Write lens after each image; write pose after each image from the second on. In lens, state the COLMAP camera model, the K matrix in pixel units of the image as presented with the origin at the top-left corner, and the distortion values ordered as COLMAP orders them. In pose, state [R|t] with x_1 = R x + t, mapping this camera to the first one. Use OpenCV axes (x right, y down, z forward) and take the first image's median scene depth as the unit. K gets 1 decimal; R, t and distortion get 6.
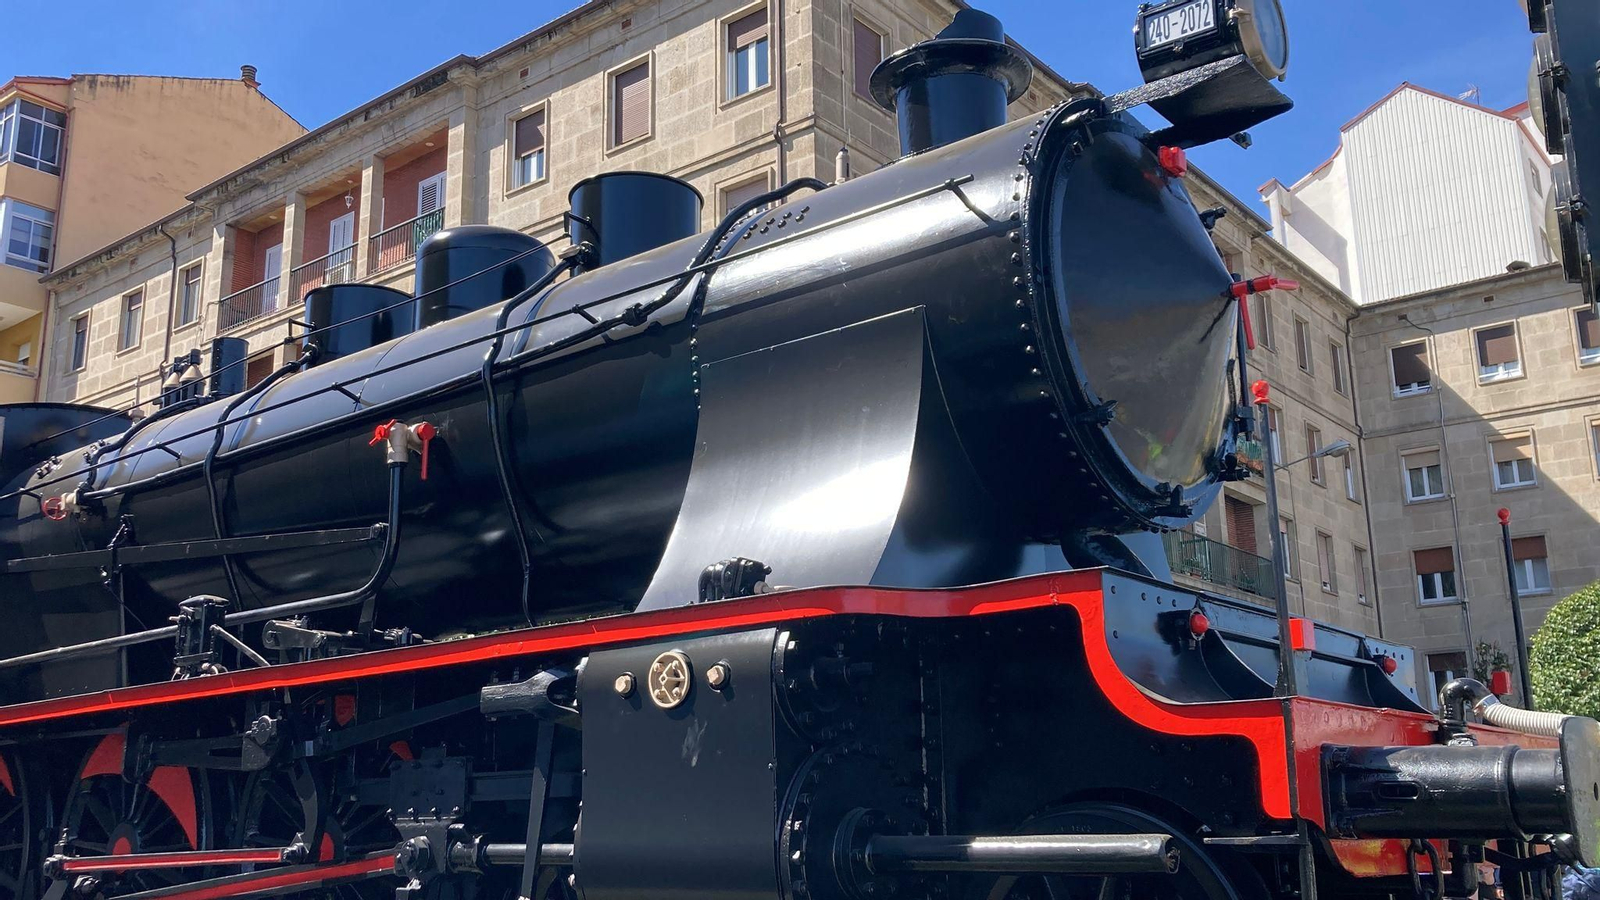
lens RADIAL K [[1497.2, 0, 764.2], [0, 1497.2, 442.3], [0, 0, 1]] dist [0.086072, -0.139752]
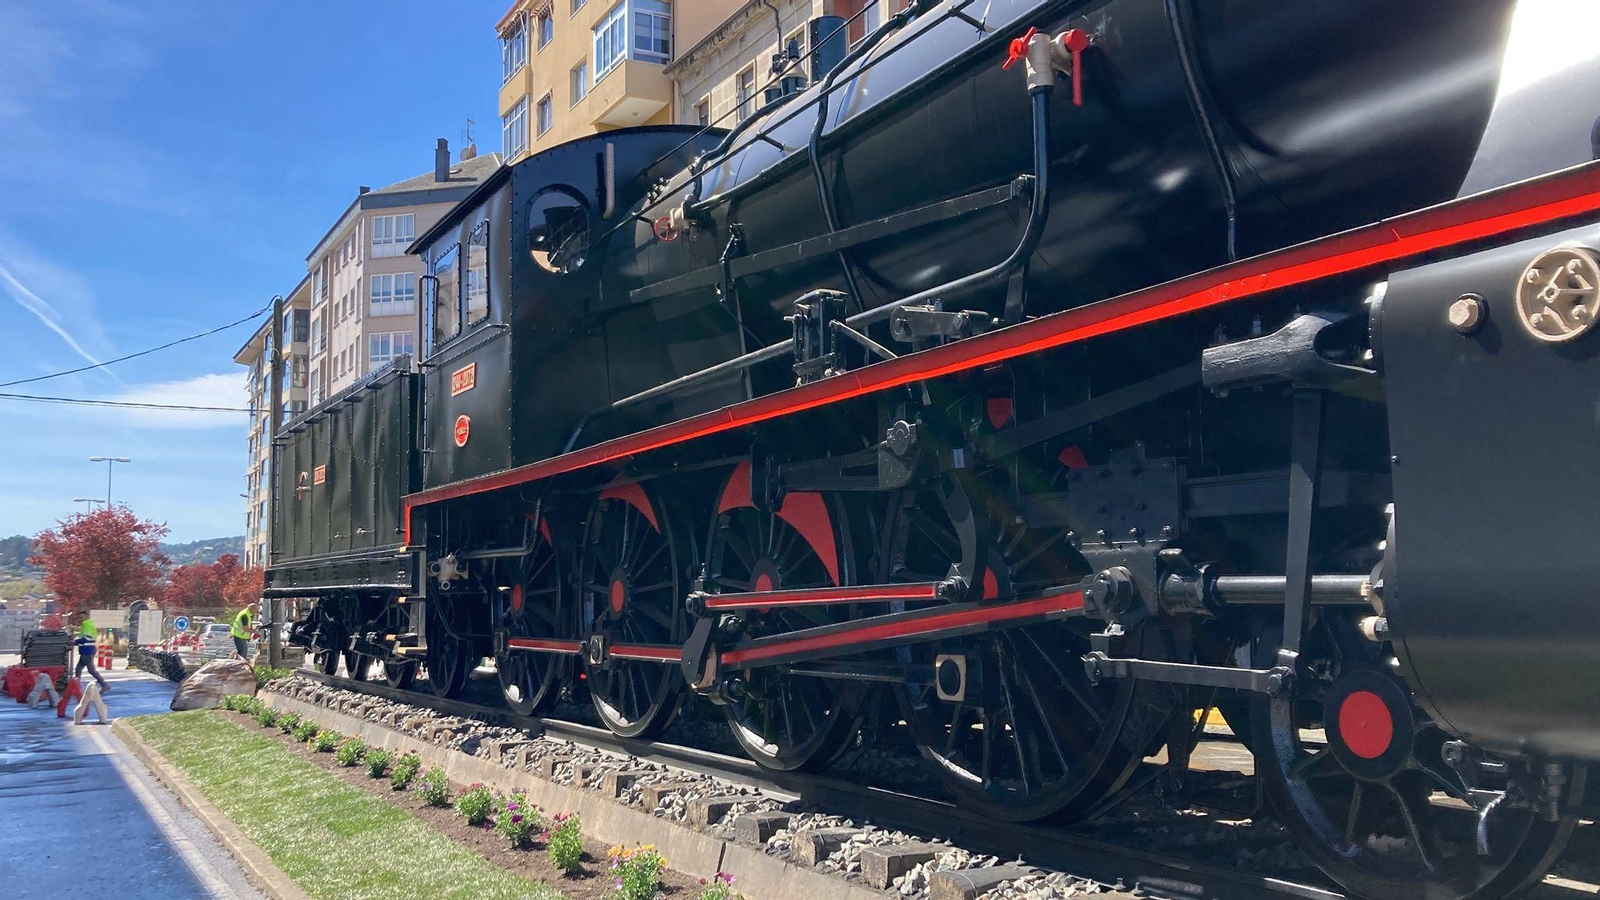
lens RADIAL K [[1497.2, 0, 764.2], [0, 1497.2, 442.3], [0, 0, 1]] dist [0.086072, -0.139752]
pose [[0.918661, -0.033724, -0.393605, -0.078267], [0.093396, 0.986645, 0.133448, 0.072150], [0.383848, -0.159355, 0.909542, 0.228668]]
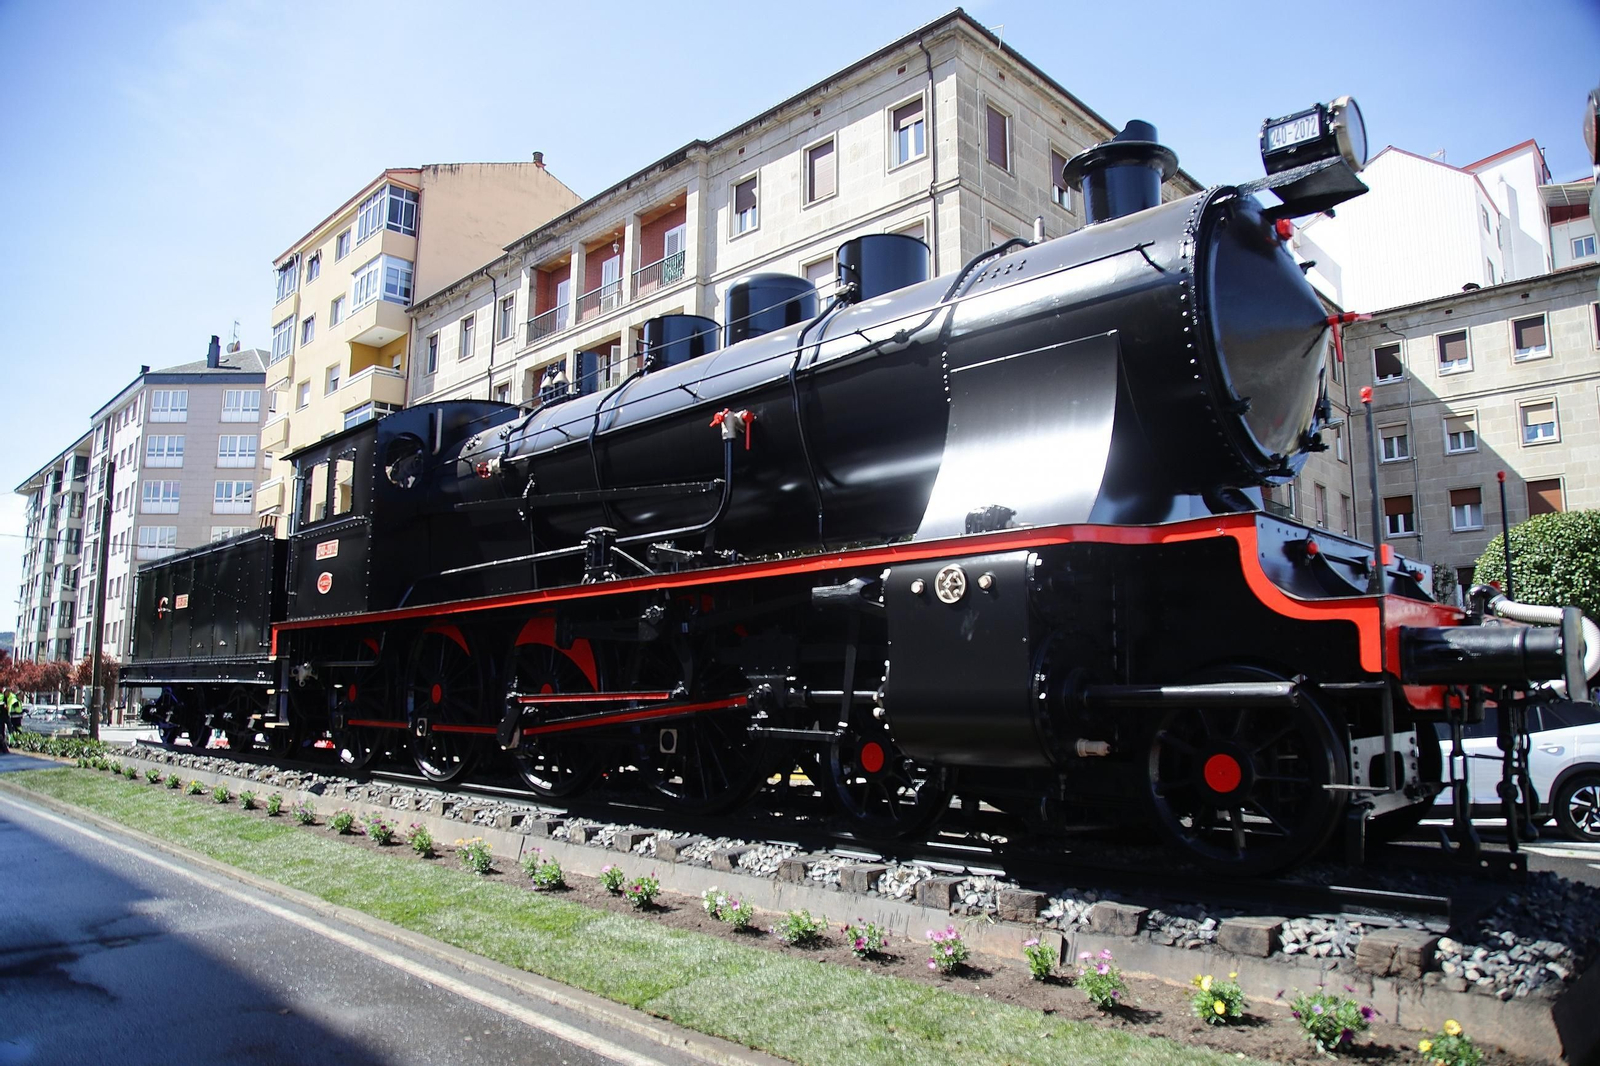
lens RADIAL K [[1102.6, 0, 790.2], [0, 1102.6, 548.3], [0, 0, 1]] dist [-0.117465, 0.080063]
pose [[0.995579, 0.004352, -0.093827, -0.080587], [0.006777, 0.992995, 0.117959, -0.006424], [0.093683, -0.118074, 0.988576, -0.070016]]
